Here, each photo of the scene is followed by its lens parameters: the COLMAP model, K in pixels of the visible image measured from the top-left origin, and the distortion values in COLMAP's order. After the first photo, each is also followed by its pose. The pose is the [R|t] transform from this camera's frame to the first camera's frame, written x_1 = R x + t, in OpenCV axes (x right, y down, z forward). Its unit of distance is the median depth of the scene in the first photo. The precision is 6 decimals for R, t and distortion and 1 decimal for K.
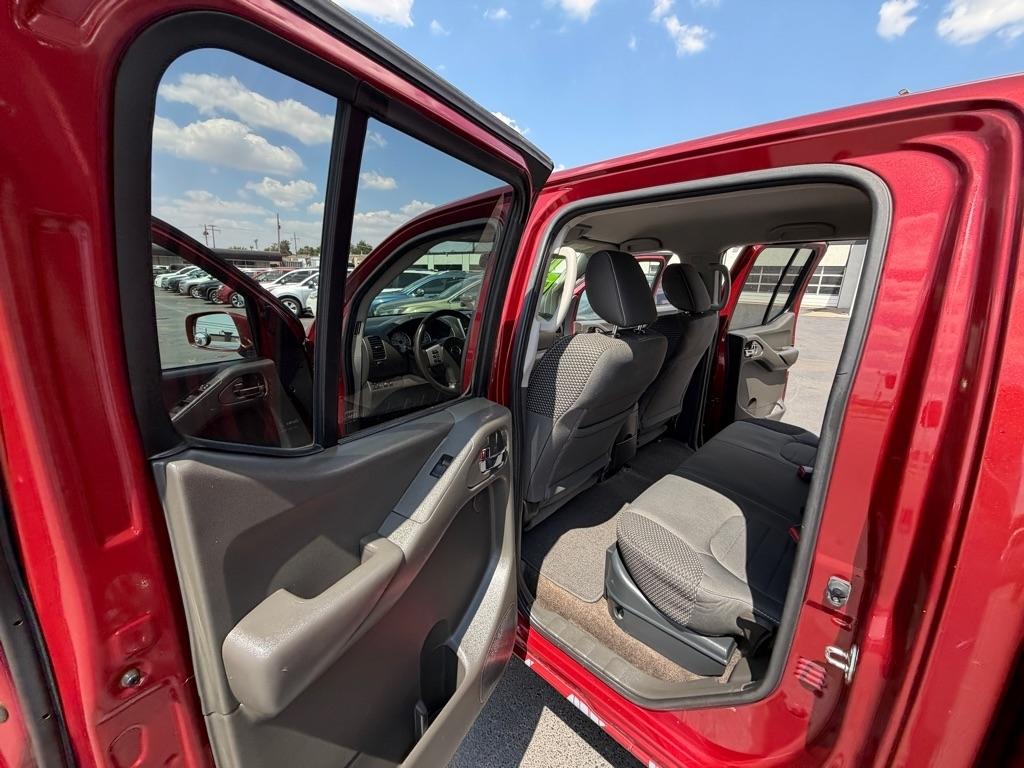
lens RADIAL K [[408.6, 0, 515.4], [0, 408.6, 381.2], [0, 0, 1]] dist [0.001733, 0.000015]
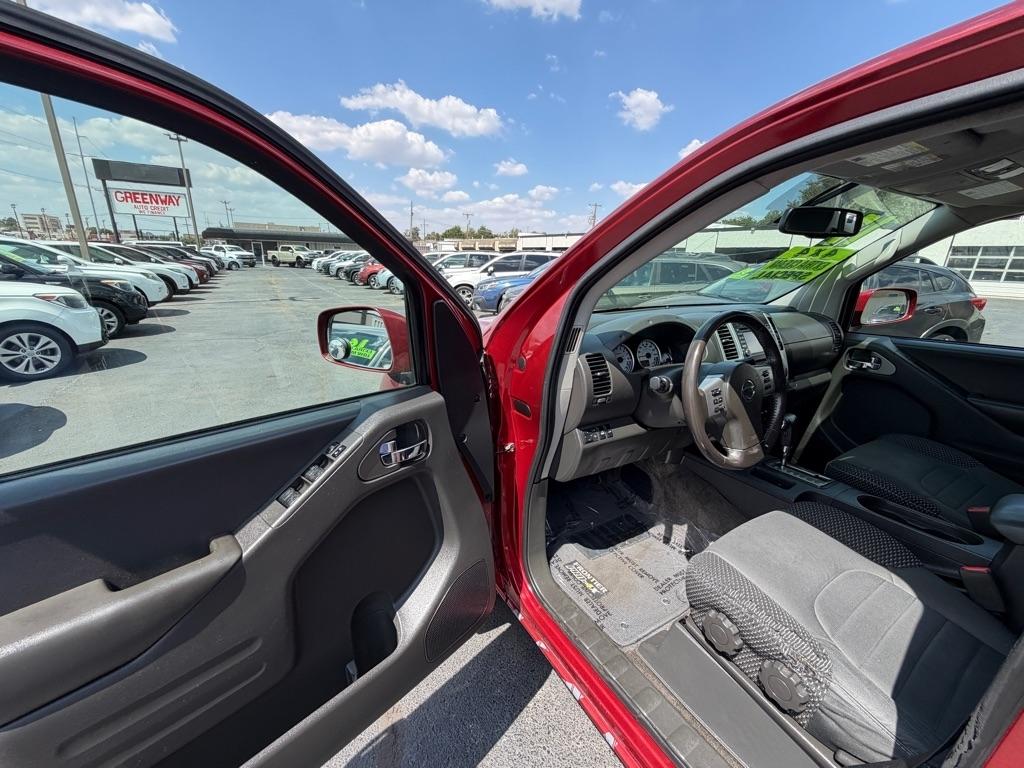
lens RADIAL K [[408.6, 0, 515.4], [0, 408.6, 381.2], [0, 0, 1]] dist [0.001733, 0.000015]
pose [[0.965310, 0.072777, -0.250761, -0.408466], [-0.063418, 0.996962, 0.045213, -0.119729], [0.253289, -0.027742, 0.966993, 0.547964]]
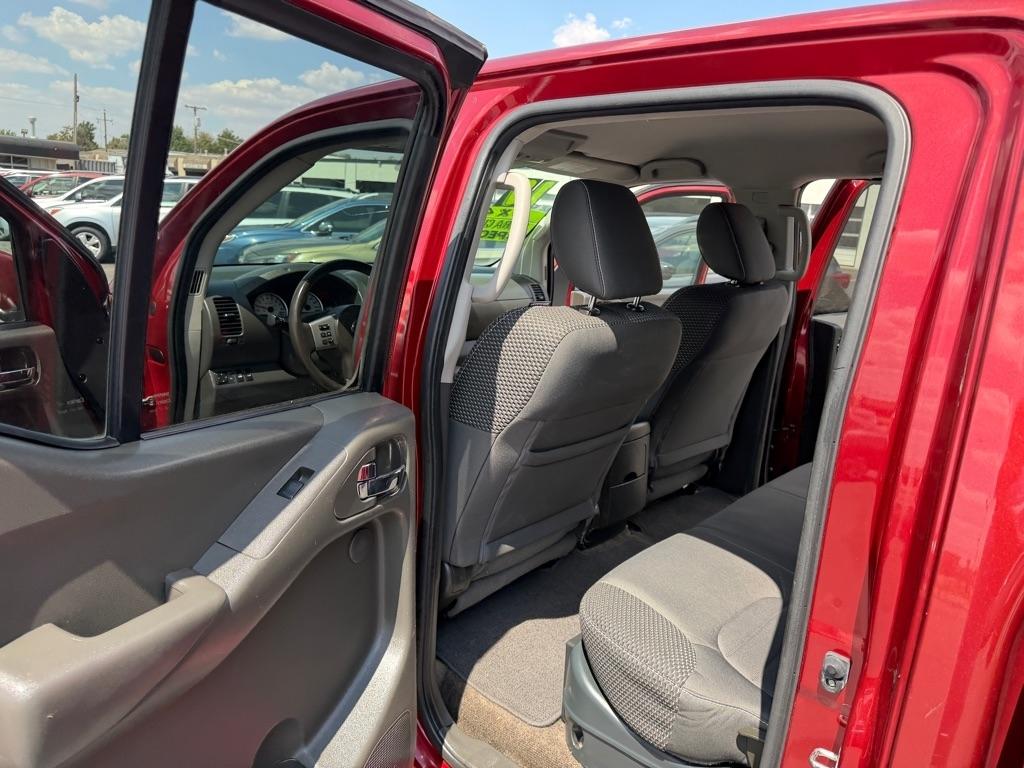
lens RADIAL K [[726.7, 0, 512.0], [0, 726.7, 384.0], [0, 0, 1]] dist [0.066526, -0.069548]
pose [[0.998859, 0.041493, 0.023623, 0.081138], [-0.041125, 0.999028, -0.015888, 0.024911], [-0.024259, 0.014899, 0.999595, -0.135727]]
